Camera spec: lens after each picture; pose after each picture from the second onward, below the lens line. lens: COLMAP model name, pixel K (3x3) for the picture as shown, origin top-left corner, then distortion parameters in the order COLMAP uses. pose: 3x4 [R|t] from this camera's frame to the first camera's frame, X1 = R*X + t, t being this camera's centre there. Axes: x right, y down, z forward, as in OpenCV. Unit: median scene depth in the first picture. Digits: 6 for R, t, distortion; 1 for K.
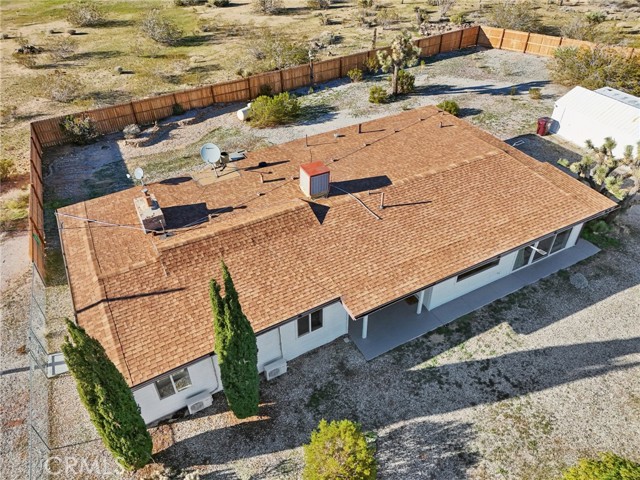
lens RADIAL K [[481.5, 0, 315.7], [0, 481.5, 240.0], [0, 0, 1]] dist [0.031177, -0.003645]
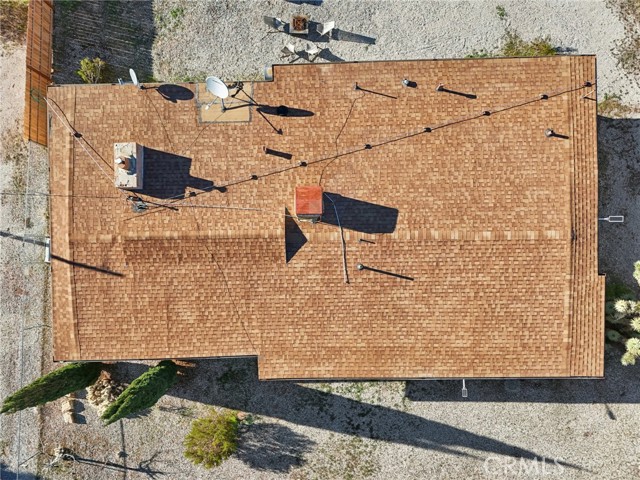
lens RADIAL K [[492.5, 0, 306.3], [0, 492.5, 260.1], [0, 0, 1]] dist [0.018617, -0.000106]
pose [[0.890909, 0.454084, -0.009460, 0.050176], [-0.267127, 0.540719, 0.797662, -0.778276], [0.367321, -0.708117, 0.603030, 0.409330]]
